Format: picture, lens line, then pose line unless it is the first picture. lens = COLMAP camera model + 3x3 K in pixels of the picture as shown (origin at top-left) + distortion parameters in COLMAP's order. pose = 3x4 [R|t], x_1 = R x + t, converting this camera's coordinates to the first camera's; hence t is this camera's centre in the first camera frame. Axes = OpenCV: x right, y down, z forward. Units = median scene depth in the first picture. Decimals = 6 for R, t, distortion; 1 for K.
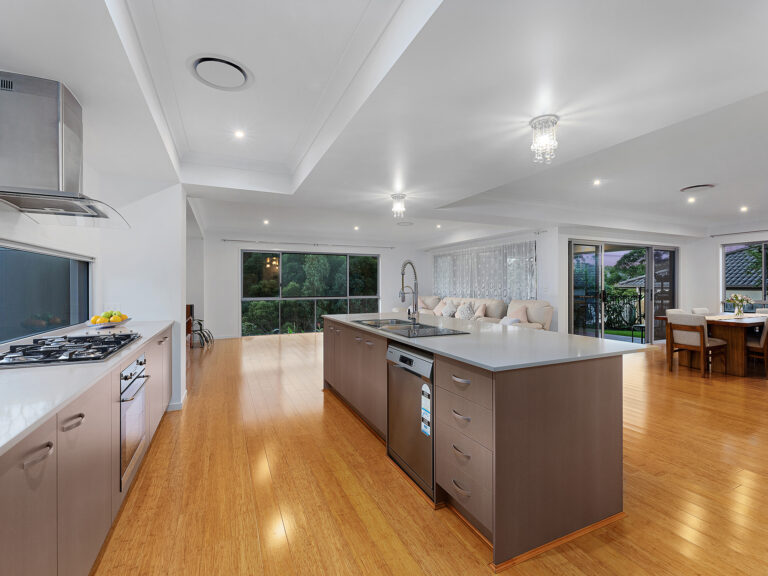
lens RADIAL K [[351.0, 0, 376.8], [0, 351.0, 284.5], [0, 0, 1]] dist [-0.002009, -0.000746]
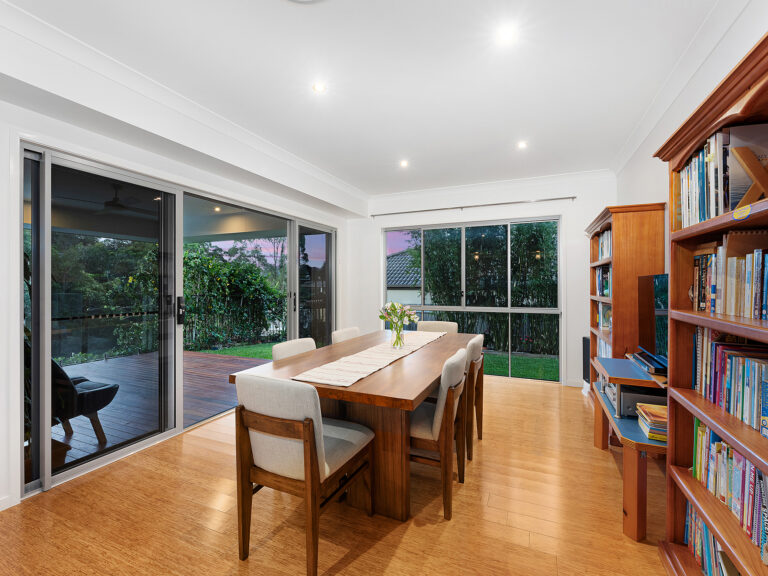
lens RADIAL K [[347.4, 0, 380.9], [0, 347.4, 287.2], [0, 0, 1]] dist [0.000442, -0.000058]
pose [[0.735101, -0.009842, 0.677886, 0.561936], [0.003817, 0.999939, 0.010378, 0.000978], [-0.677946, -0.005041, 0.735094, 0.537237]]
